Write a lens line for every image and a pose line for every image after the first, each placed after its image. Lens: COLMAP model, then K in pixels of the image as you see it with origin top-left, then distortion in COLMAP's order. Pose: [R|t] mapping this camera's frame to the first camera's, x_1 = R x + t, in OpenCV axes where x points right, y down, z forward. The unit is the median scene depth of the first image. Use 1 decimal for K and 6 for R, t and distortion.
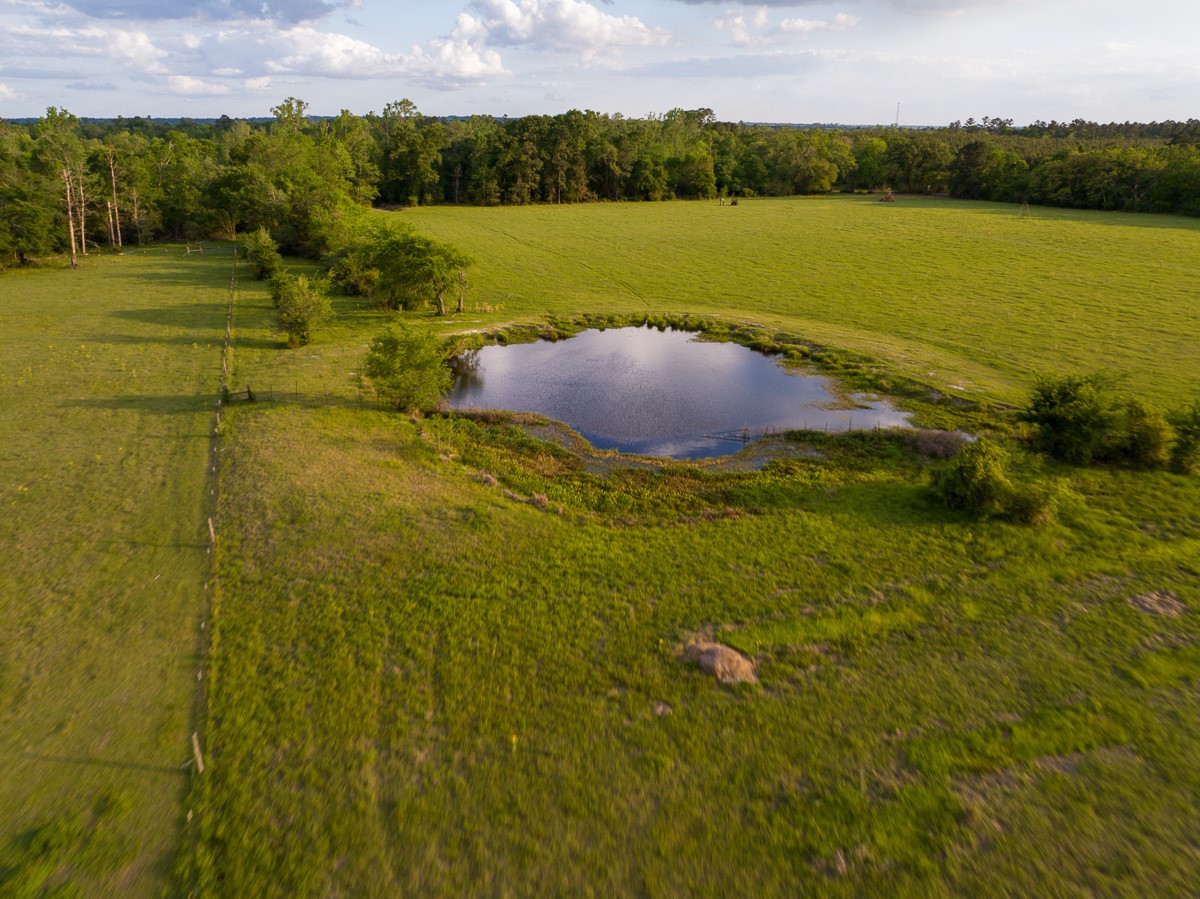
lens RADIAL K [[827.7, 0, 599.9], [0, 827.7, 466.3], [0, 0, 1]] dist [-0.055440, 0.031938]
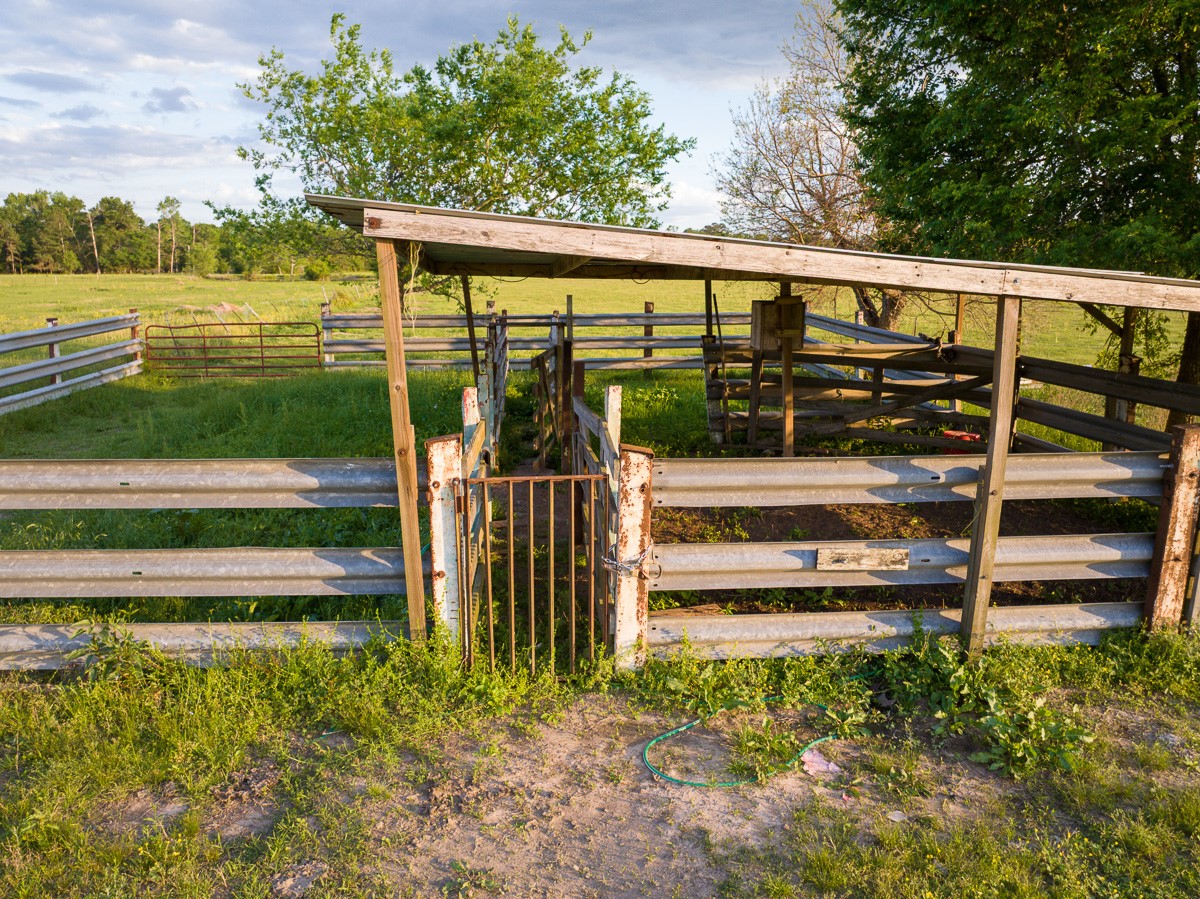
lens RADIAL K [[836.1, 0, 600.0], [0, 836.1, 449.5], [0, 0, 1]] dist [-0.036306, 0.003541]
pose [[0.979337, 0.053859, -0.194932, 0.626598], [-0.086225, 0.983087, -0.161569, 0.313626], [0.182933, 0.175038, 0.967418, -0.496250]]
